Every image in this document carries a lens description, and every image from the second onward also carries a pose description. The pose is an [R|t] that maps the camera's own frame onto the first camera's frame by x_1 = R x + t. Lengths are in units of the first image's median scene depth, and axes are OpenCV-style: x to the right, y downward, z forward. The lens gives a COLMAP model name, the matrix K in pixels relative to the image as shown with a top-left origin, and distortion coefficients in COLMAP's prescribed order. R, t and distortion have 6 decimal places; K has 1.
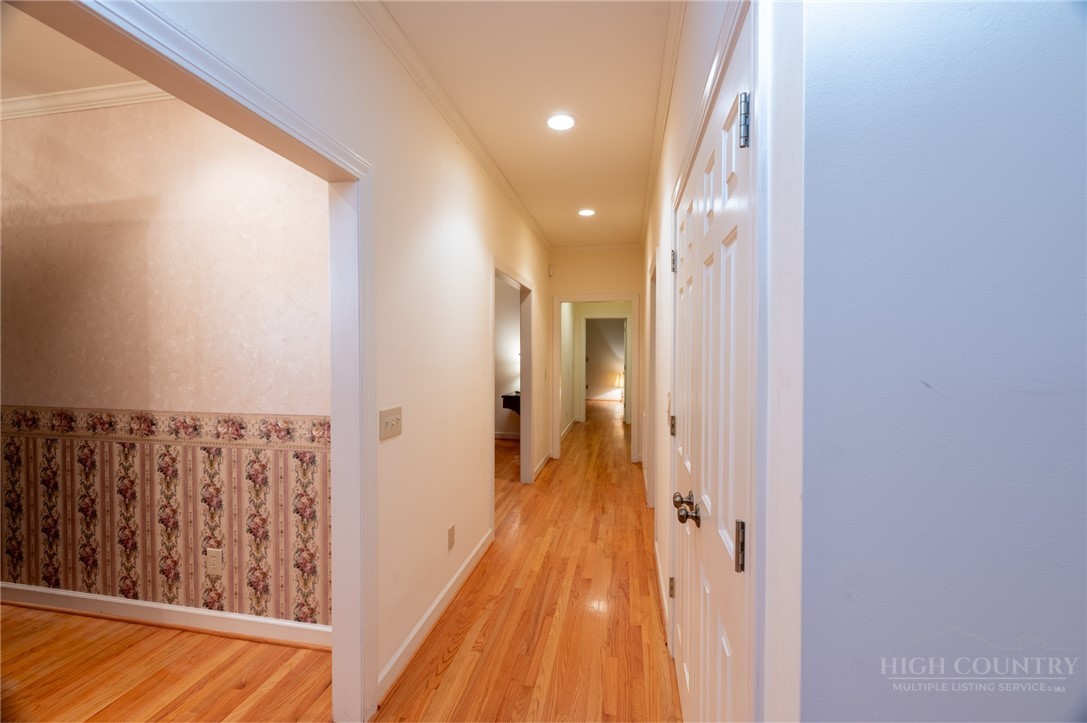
lens RADIAL K [[430.3, 0, 549.5], [0, 430.3, 362.0], [0, 0, 1]] dist [0.000062, 0.000469]
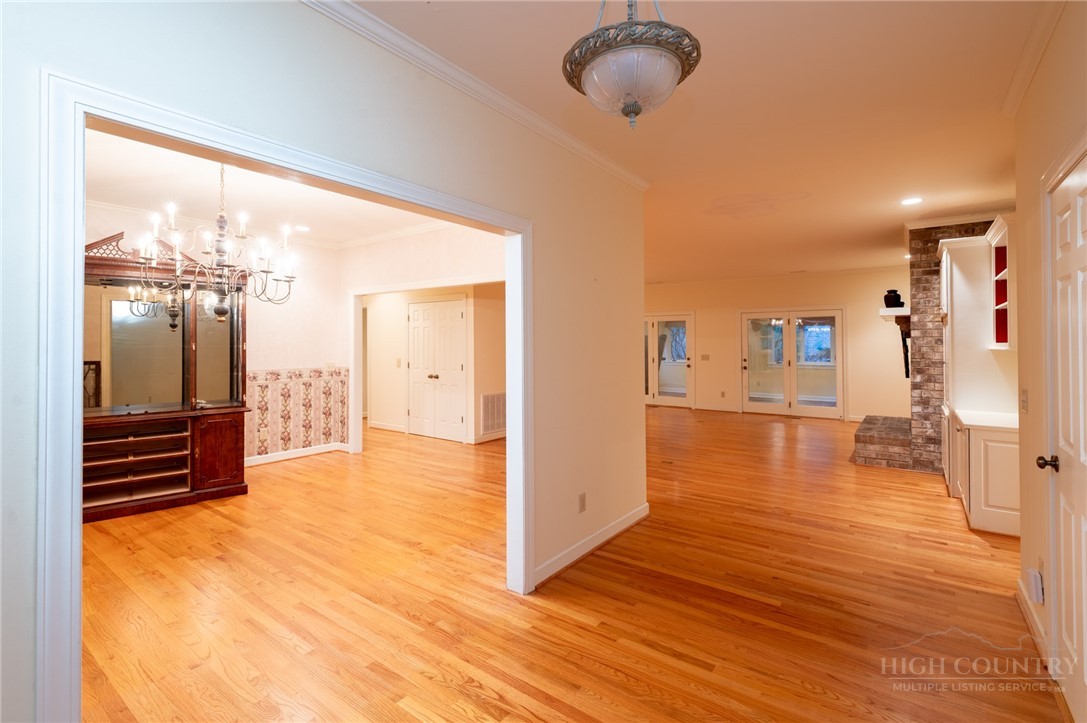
lens RADIAL K [[492.6, 0, 552.7], [0, 492.6, 334.5], [0, 0, 1]] dist [0.003385, 0.000160]
pose [[0.434966, 0.011432, 0.900374, -2.757791], [0.027348, 0.999290, -0.025899, 0.032351], [-0.900031, 0.035889, 0.434345, -1.558388]]
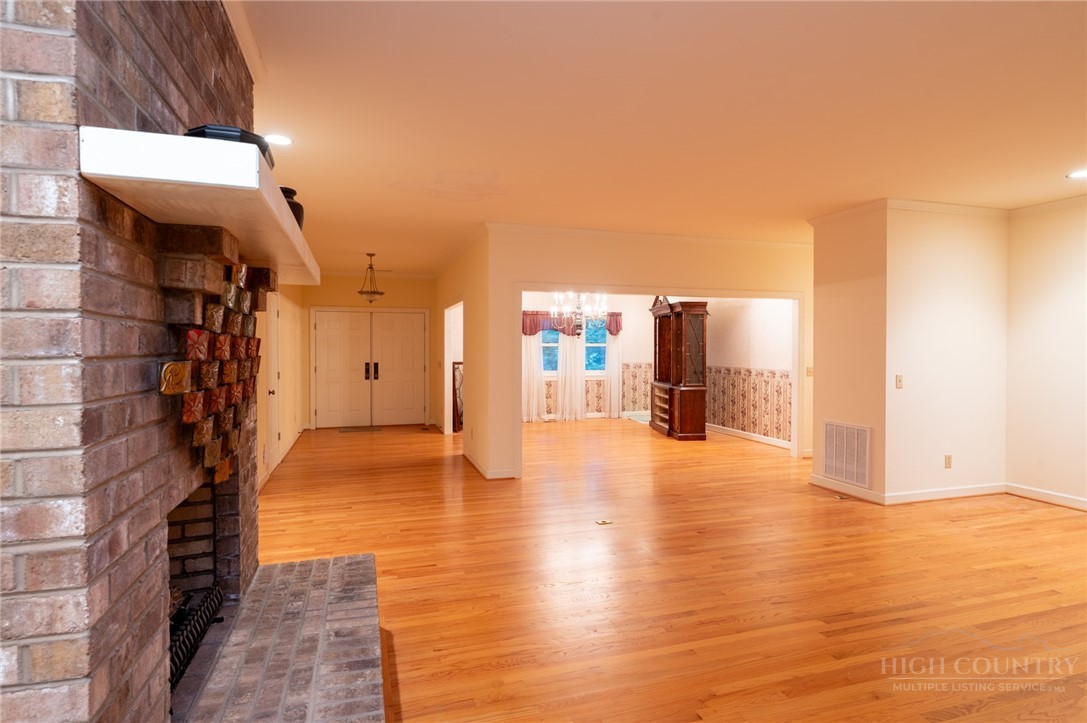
lens RADIAL K [[575.3, 0, 546.4], [0, 575.3, 357.5], [0, 0, 1]] dist [0.002443, -0.000905]
pose [[0.471357, 0.011900, -0.881862, 1.960812], [-0.022053, 0.999755, 0.001704, 0.065215], [0.881667, 0.018644, 0.471504, -2.169571]]
